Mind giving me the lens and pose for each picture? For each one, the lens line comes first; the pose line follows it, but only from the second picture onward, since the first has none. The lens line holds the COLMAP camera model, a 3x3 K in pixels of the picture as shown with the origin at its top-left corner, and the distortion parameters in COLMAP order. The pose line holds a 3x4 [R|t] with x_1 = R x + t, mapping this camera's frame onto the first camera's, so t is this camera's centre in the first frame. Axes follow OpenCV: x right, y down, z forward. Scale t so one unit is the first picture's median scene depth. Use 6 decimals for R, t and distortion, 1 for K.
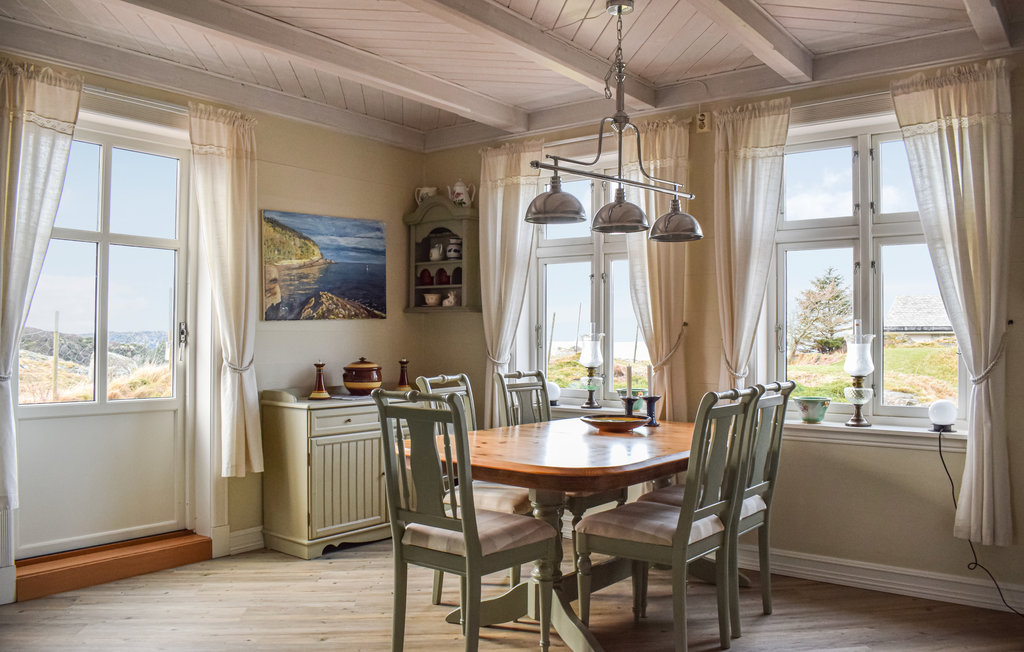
lens RADIAL K [[837.5, 0, 512.2], [0, 837.5, 326.0], [0, 0, 1]] dist [-0.045485, -0.025213]
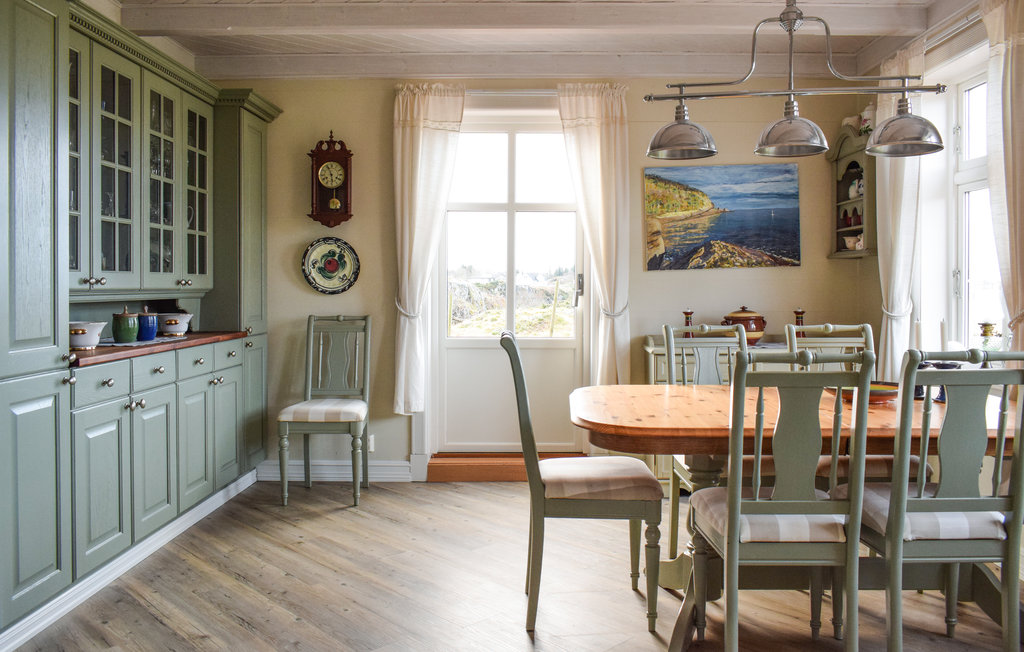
lens RADIAL K [[837.5, 0, 529.7], [0, 837.5, 295.1], [0, 0, 1]] dist [-0.045485, -0.025213]
pose [[0.617482, 0.002286, -0.786582, 0.442002], [0.014968, 0.999781, 0.014655, 0.006471], [0.786443, -0.020823, 0.617312, 0.208167]]
